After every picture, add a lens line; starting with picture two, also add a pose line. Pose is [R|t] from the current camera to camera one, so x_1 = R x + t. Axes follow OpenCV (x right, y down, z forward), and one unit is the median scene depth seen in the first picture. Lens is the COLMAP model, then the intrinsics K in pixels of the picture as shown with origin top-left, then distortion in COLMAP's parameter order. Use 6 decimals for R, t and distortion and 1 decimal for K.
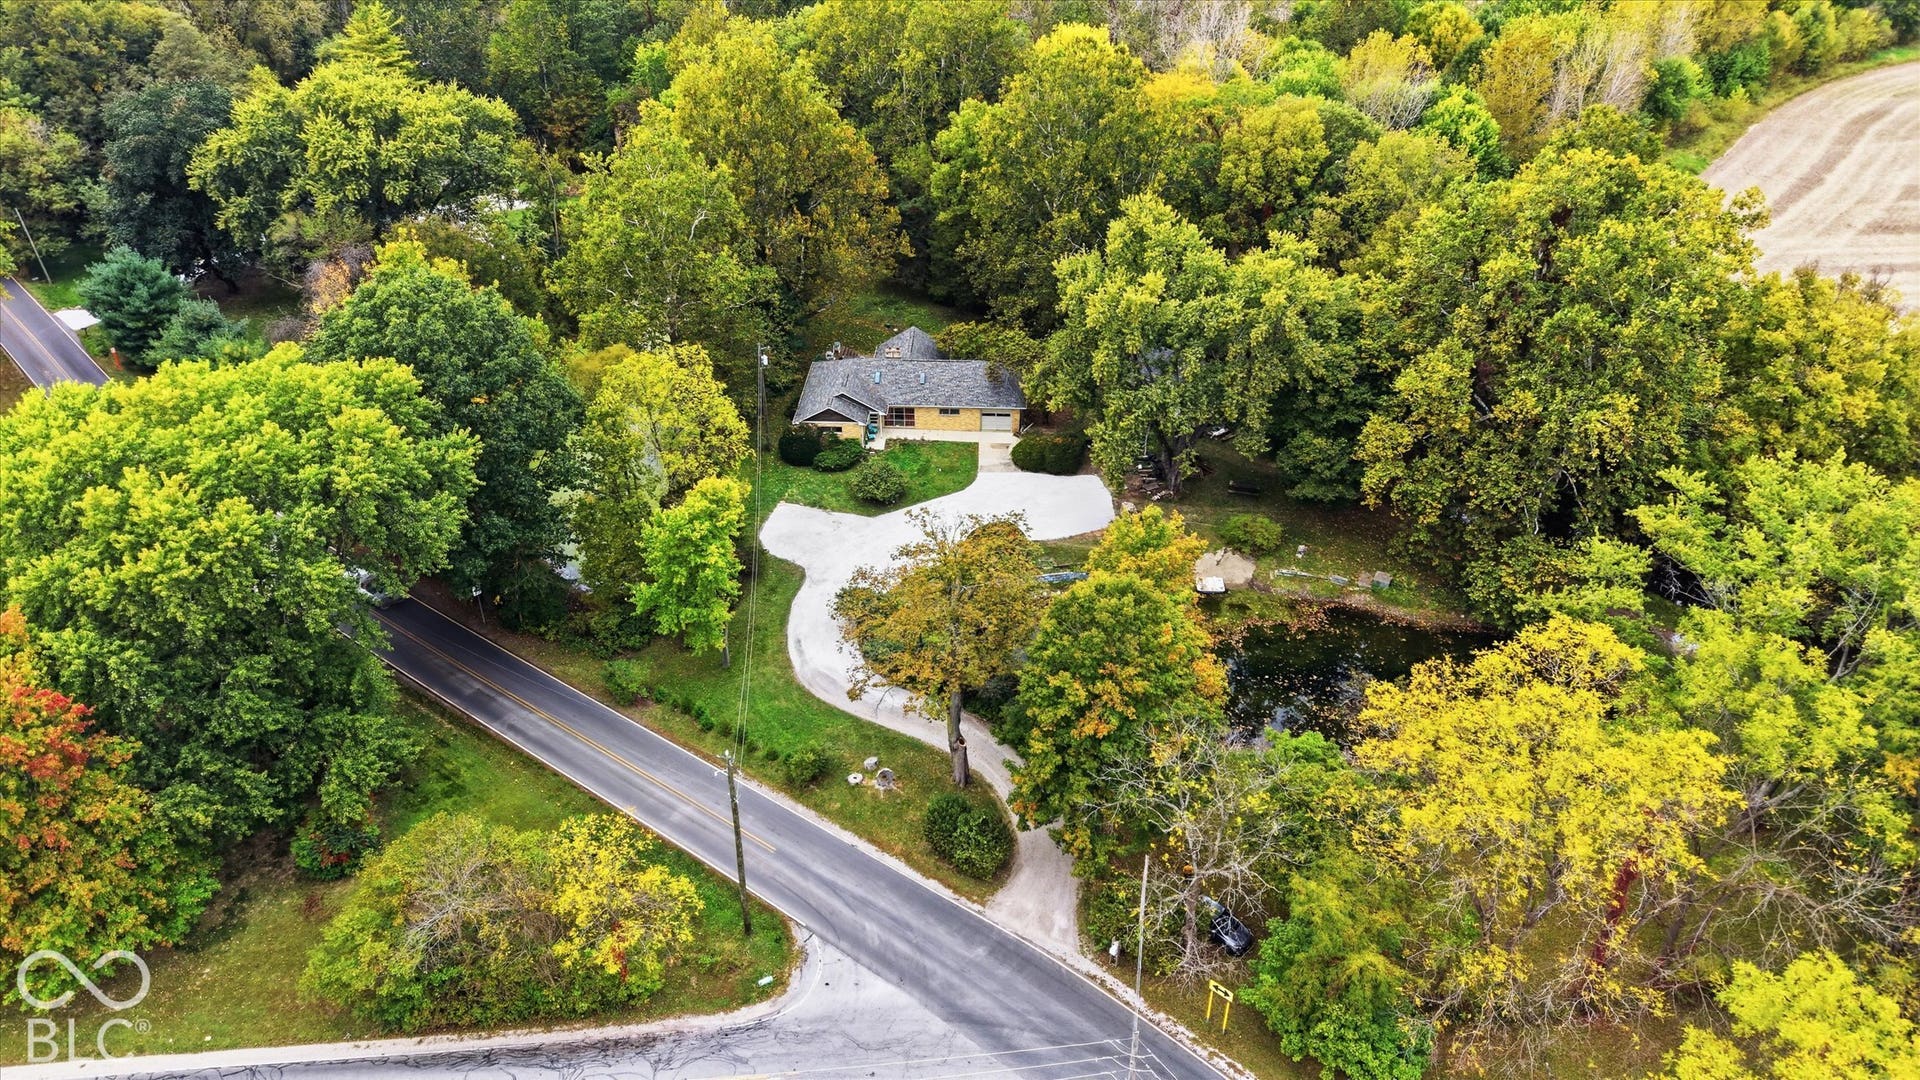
lens RADIAL K [[1271.2, 0, 960.0], [0, 1271.2, 540.0], [0, 0, 1]] dist [0.121422, -0.135214]
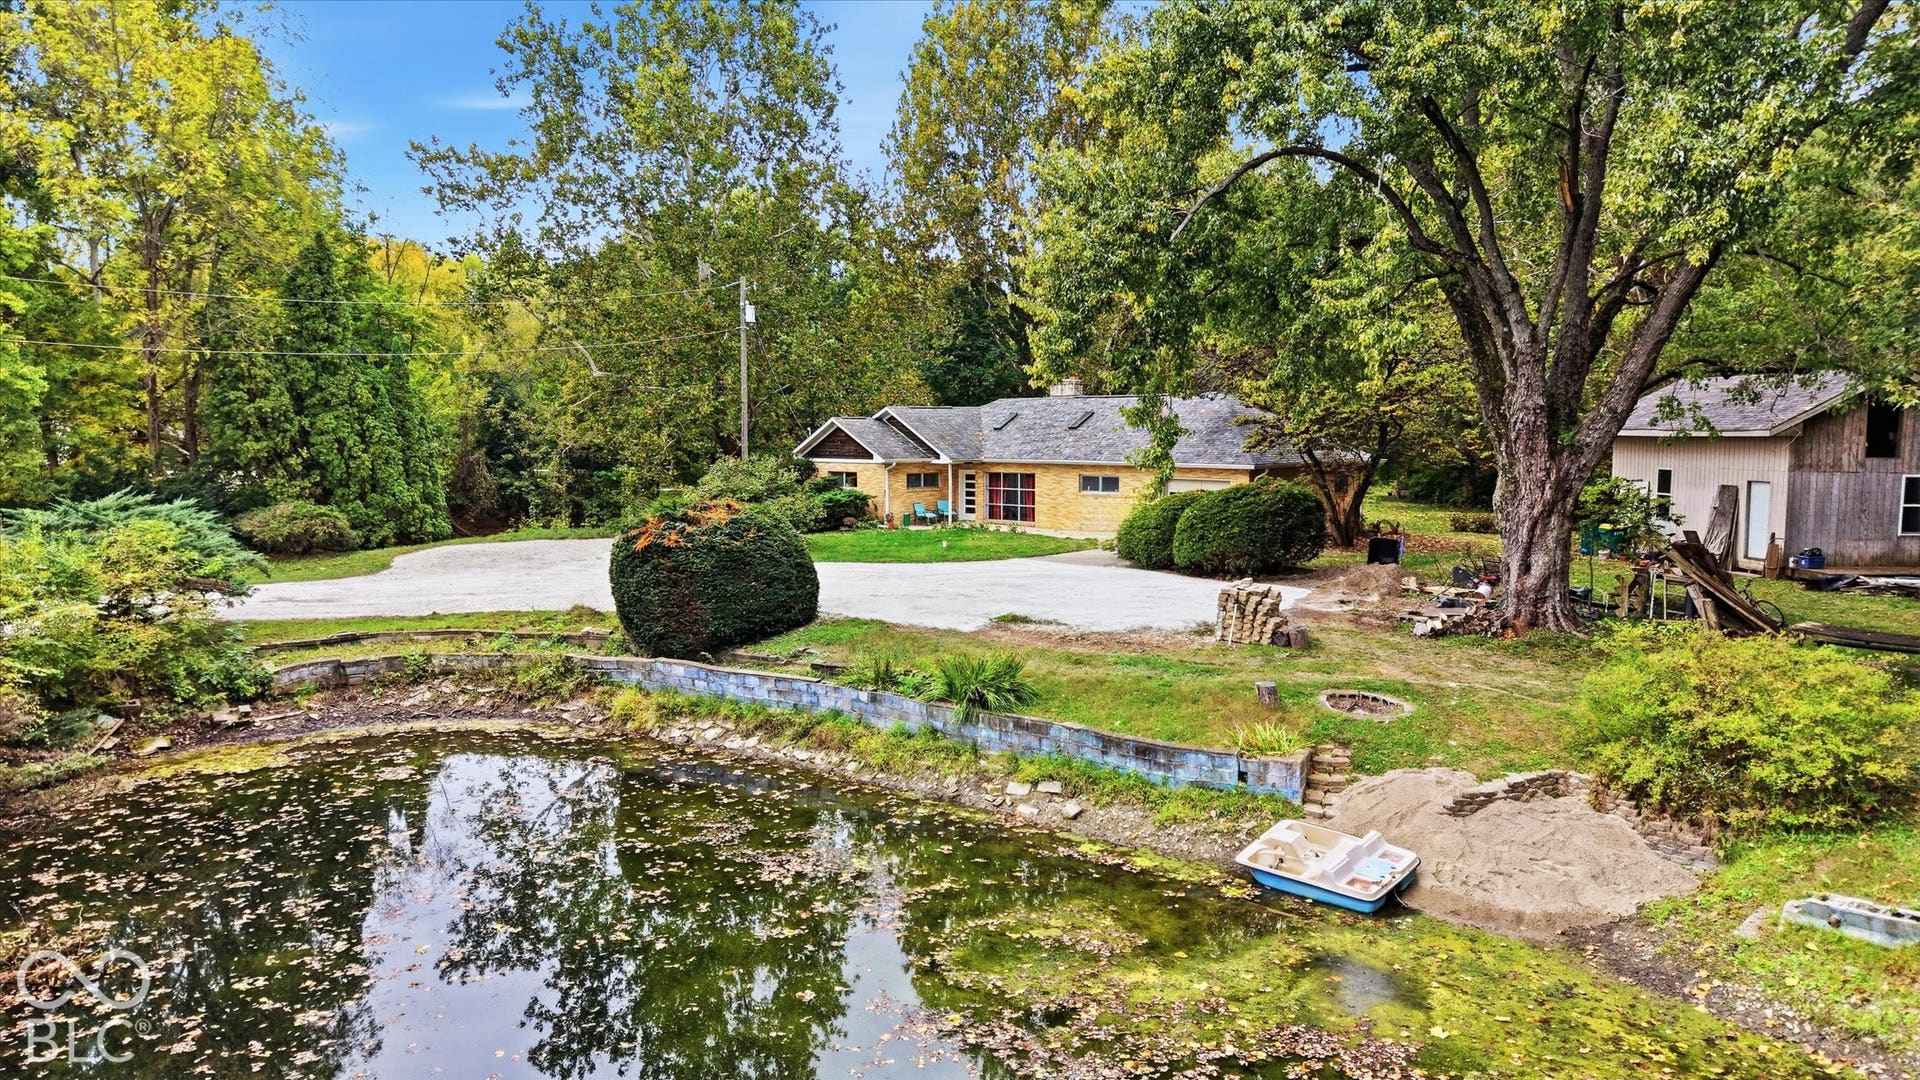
lens RADIAL K [[1261.6, 0, 960.0], [0, 1261.6, 540.0], [0, 0, 1]] dist [0.056253, -0.086400]
pose [[0.731150, 0.061197, -0.679467, 0.287433], [-0.365247, 0.876318, -0.314103, 0.072993], [0.576207, 0.477830, 0.663072, 0.860898]]
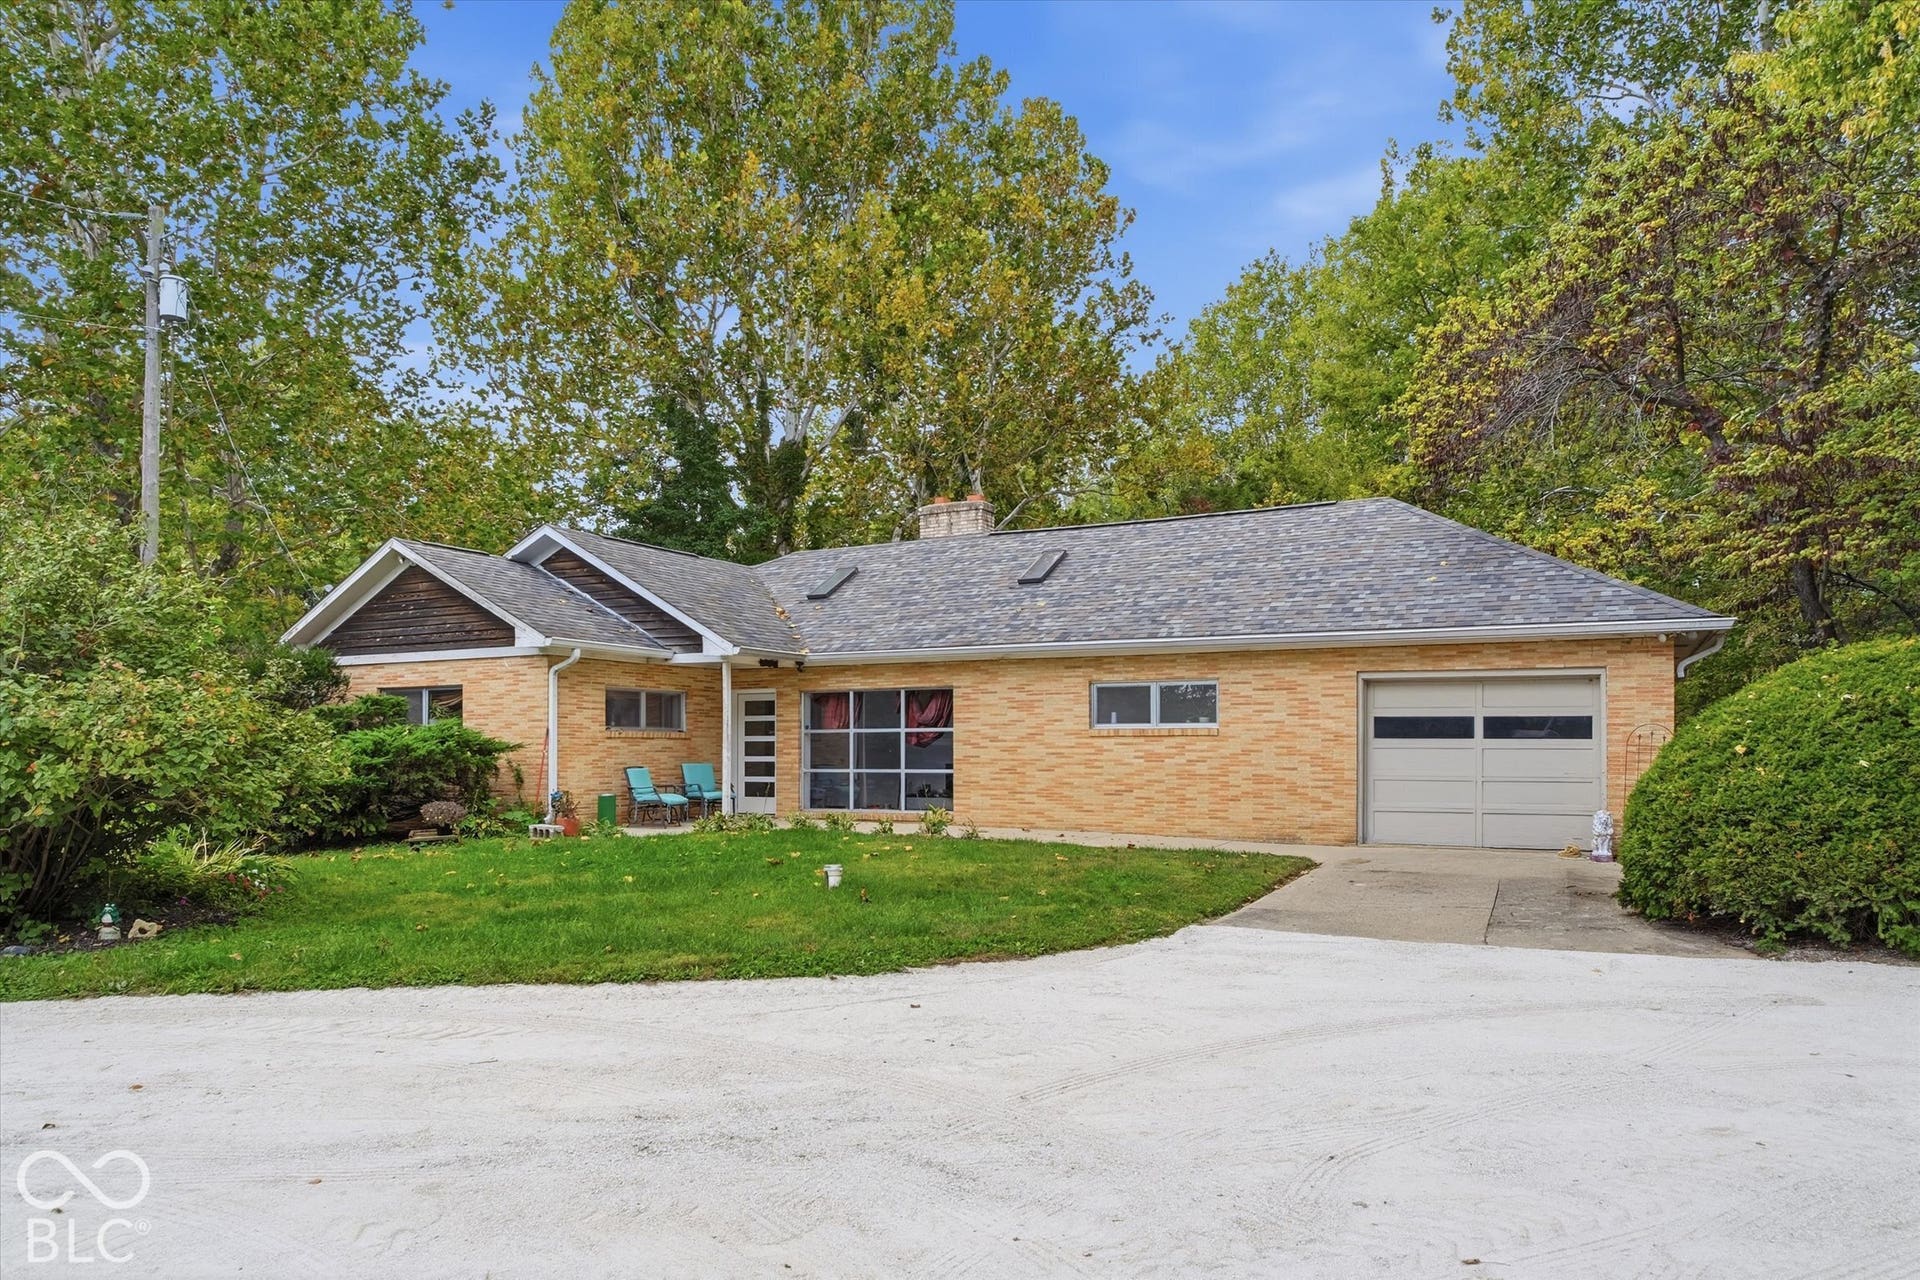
lens RADIAL K [[1231.4, 0, 957.3], [0, 1231.4, 725.1], [0, 0, 1]] dist [-0.007003, -0.002796]
pose [[0.909689, -0.007143, -0.415229, 0.039640], [-0.223248, 0.834682, -0.503454, -0.019883], [0.350181, 0.550685, 0.757707, 1.062138]]
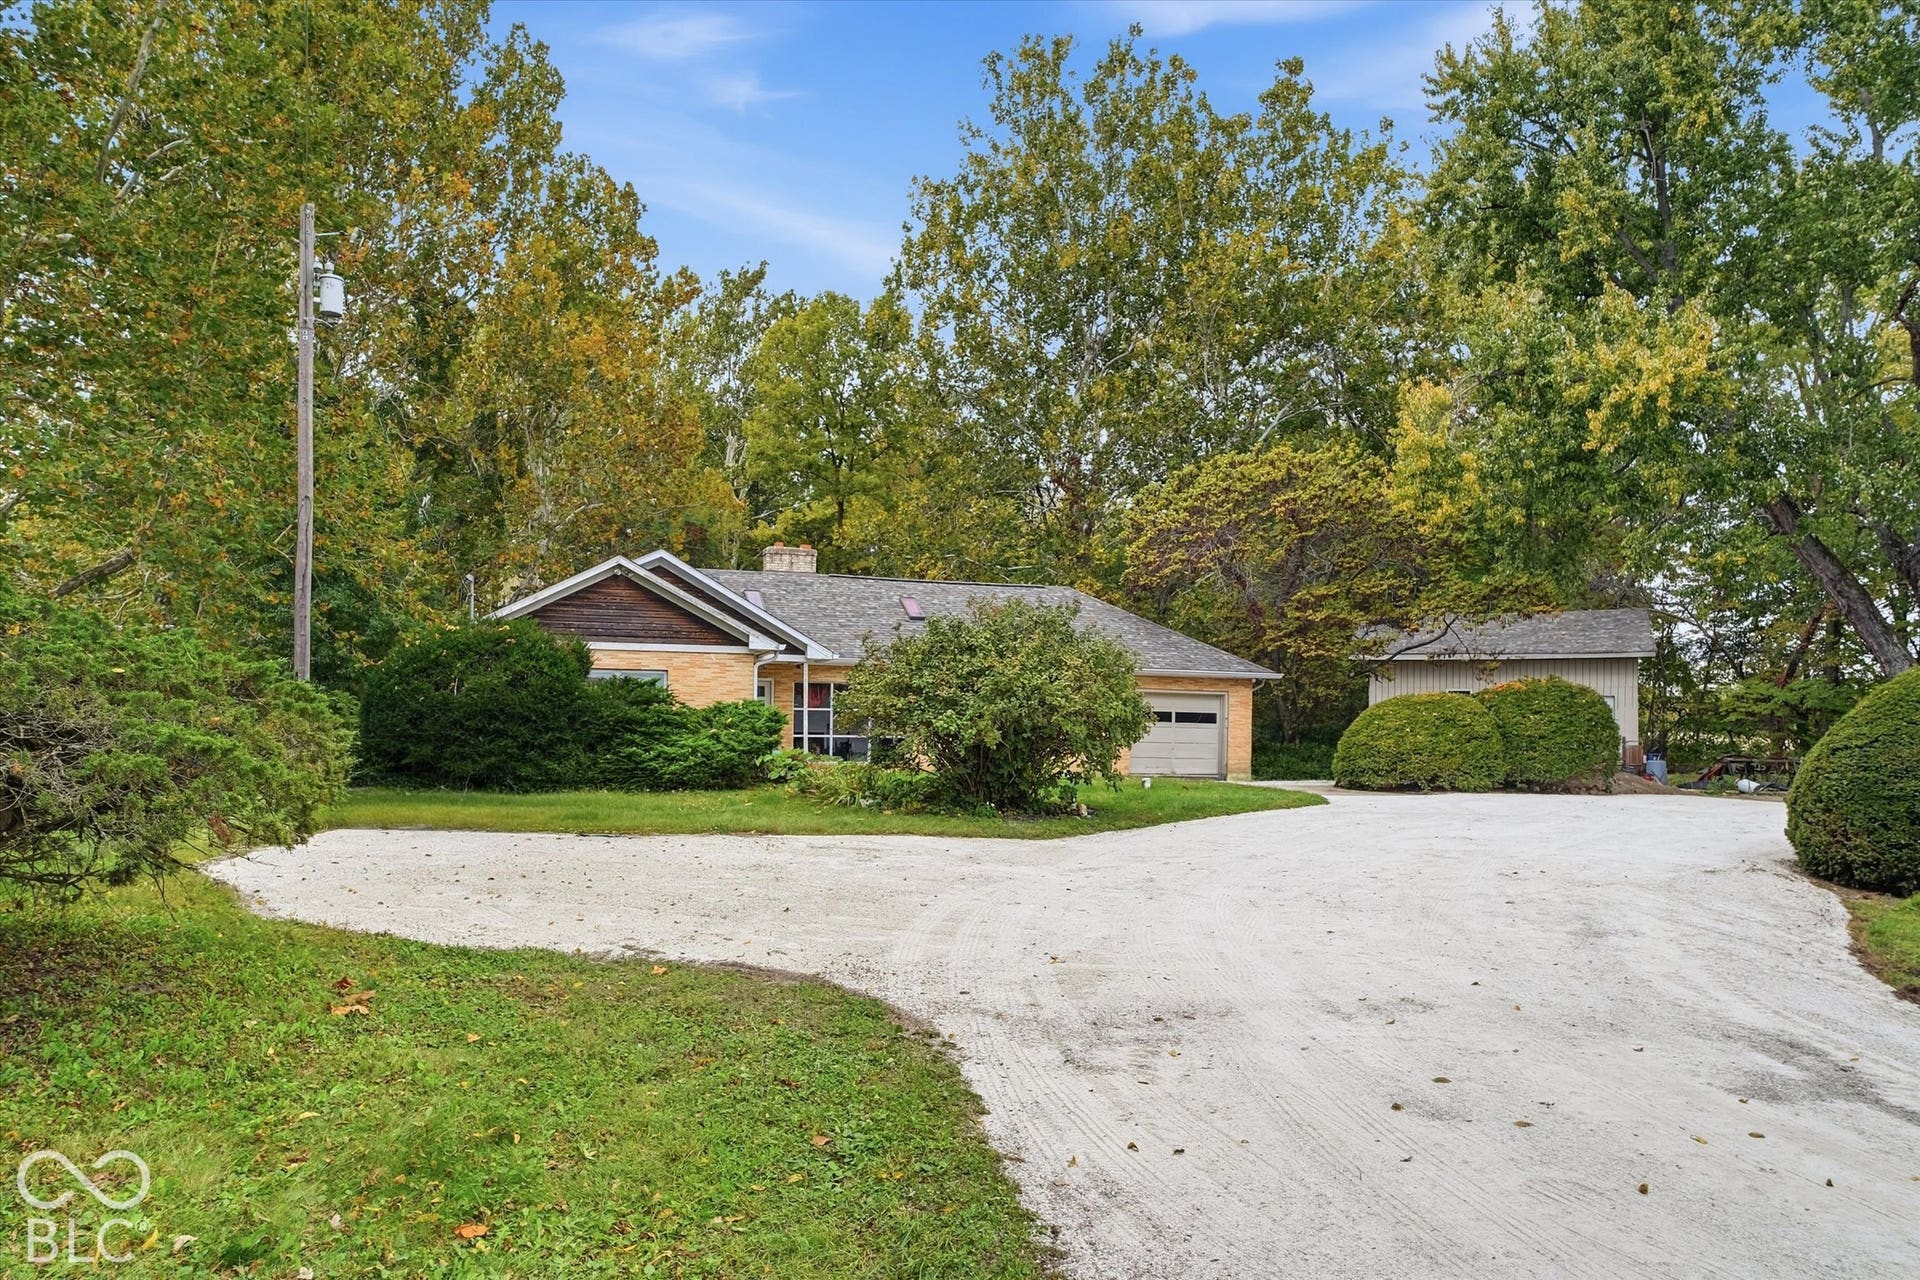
lens RADIAL K [[1269.7, 0, 957.2], [0, 1269.7, 695.4], [0, 0, 1]] dist [0.000126, 0.000444]
pose [[0.936282, 0.027840, 0.350145, -0.146773], [0.173530, 0.830044, -0.530013, 0.053720], [-0.305392, 0.557002, 0.772324, 0.953534]]
